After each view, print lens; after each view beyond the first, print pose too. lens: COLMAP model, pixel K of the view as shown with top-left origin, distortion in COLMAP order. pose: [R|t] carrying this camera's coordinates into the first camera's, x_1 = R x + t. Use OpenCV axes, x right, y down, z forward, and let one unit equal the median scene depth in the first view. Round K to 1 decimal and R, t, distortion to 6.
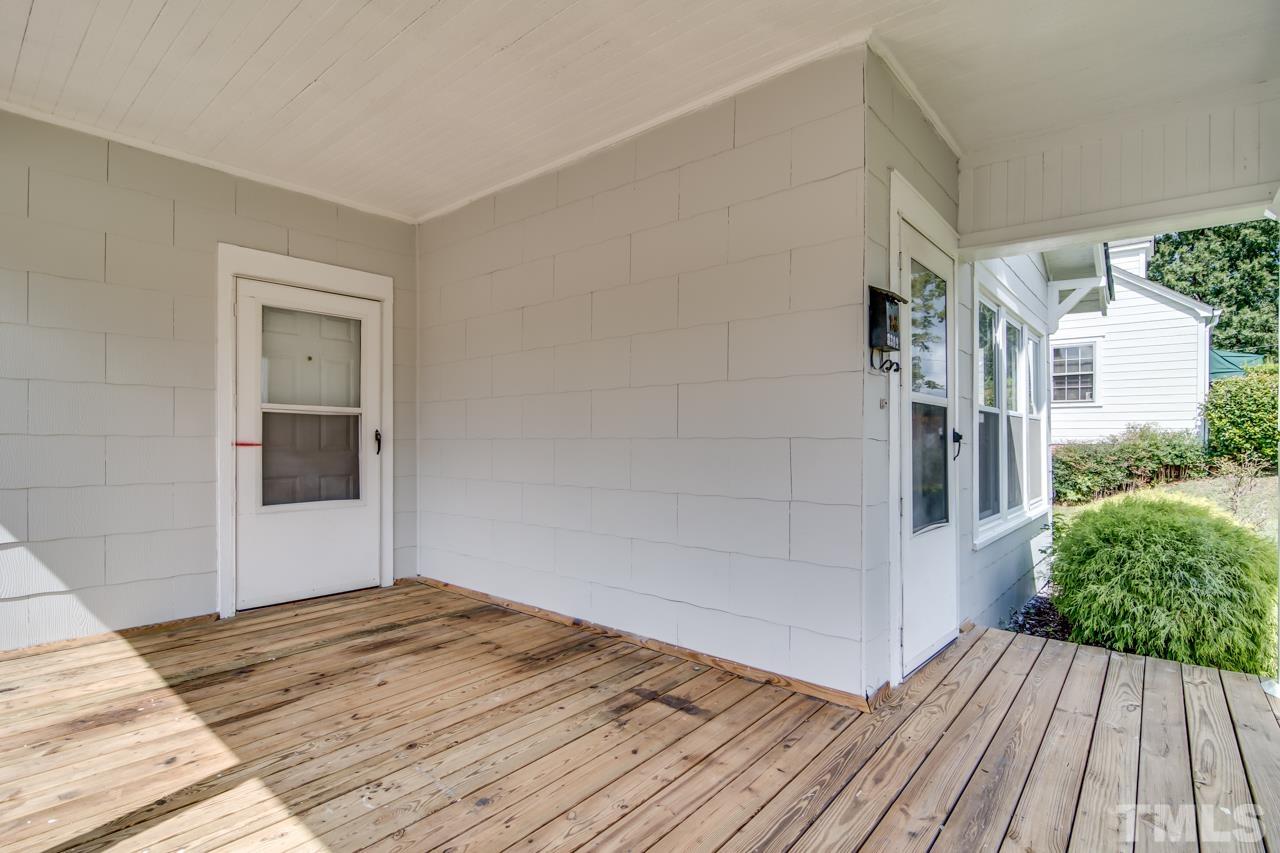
lens RADIAL K [[626.2, 0, 629.6], [0, 626.2, 445.1], [0, 0, 1]] dist [-0.001778, -0.010261]
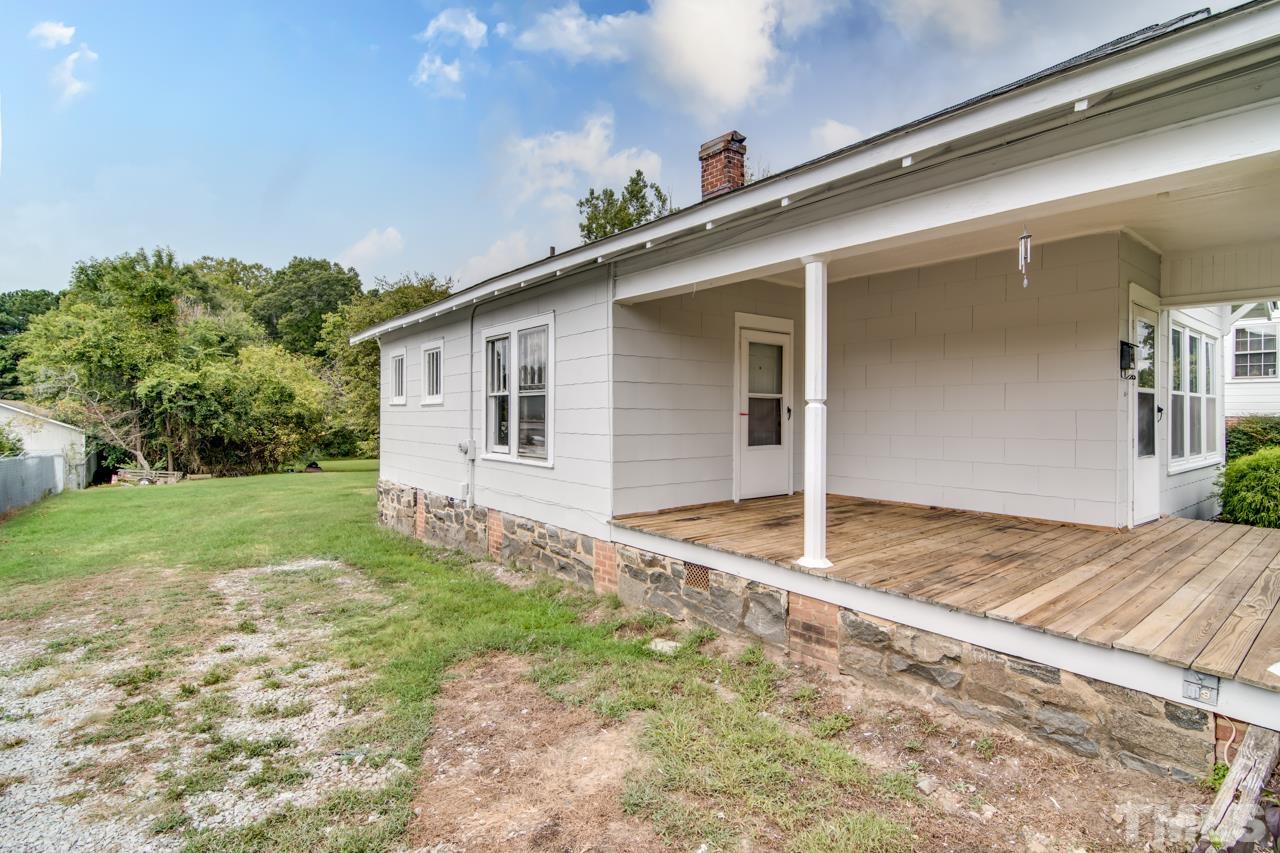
lens RADIAL K [[620.0, 0, 641.4], [0, 620.0, 423.8], [0, 0, 1]] dist [-0.000286, -0.008333]
pose [[0.984012, 0.002304, -0.178087, -0.565947], [-0.000953, 0.999970, 0.007672, 0.013684], [0.178100, -0.007380, 0.983985, -0.916808]]
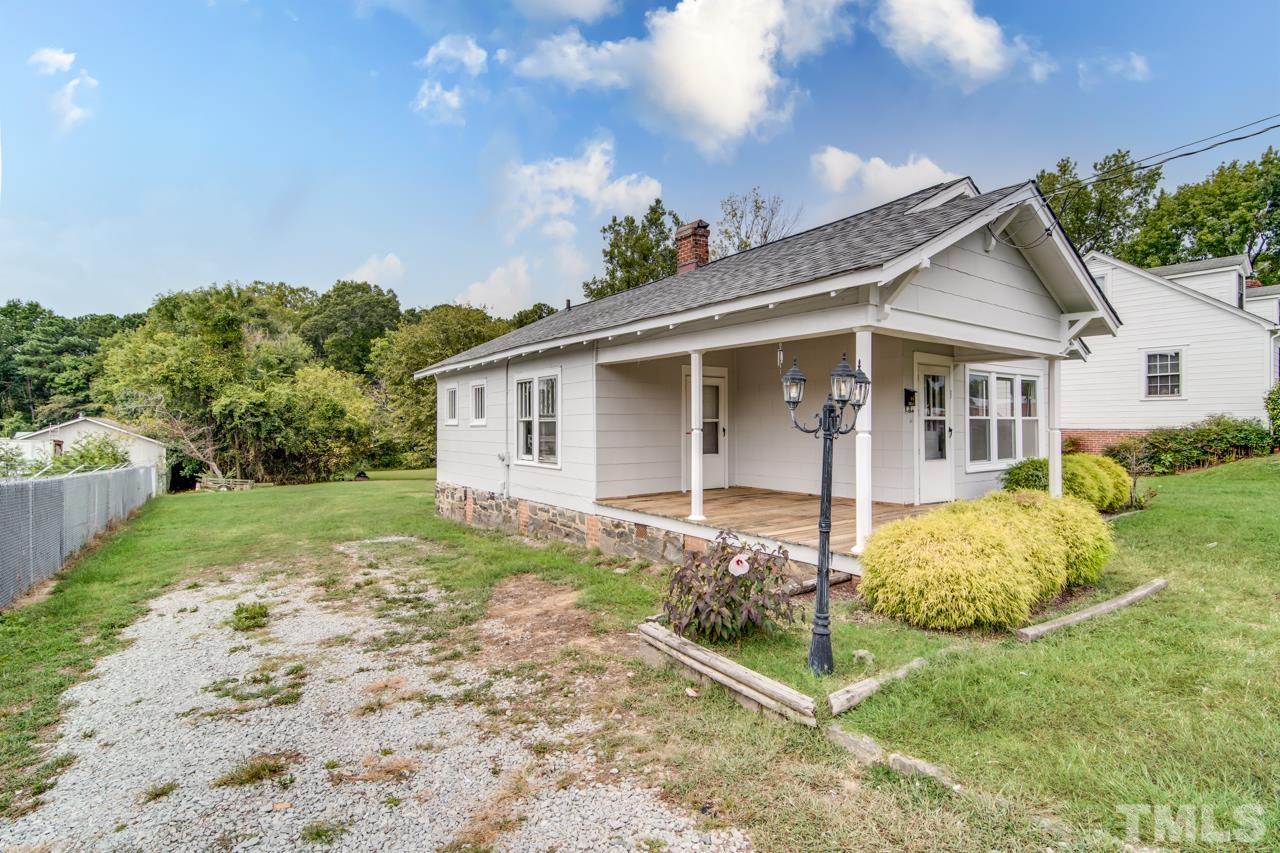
lens RADIAL K [[626.2, 0, 645.8], [0, 626.2, 428.8], [0, 0, 1]] dist [-0.001778, -0.010261]
pose [[0.975564, -0.004342, -0.219673, -0.168459], [0.004028, 0.999990, -0.001877, -0.015669], [0.219679, 0.000946, 0.975572, -1.798853]]
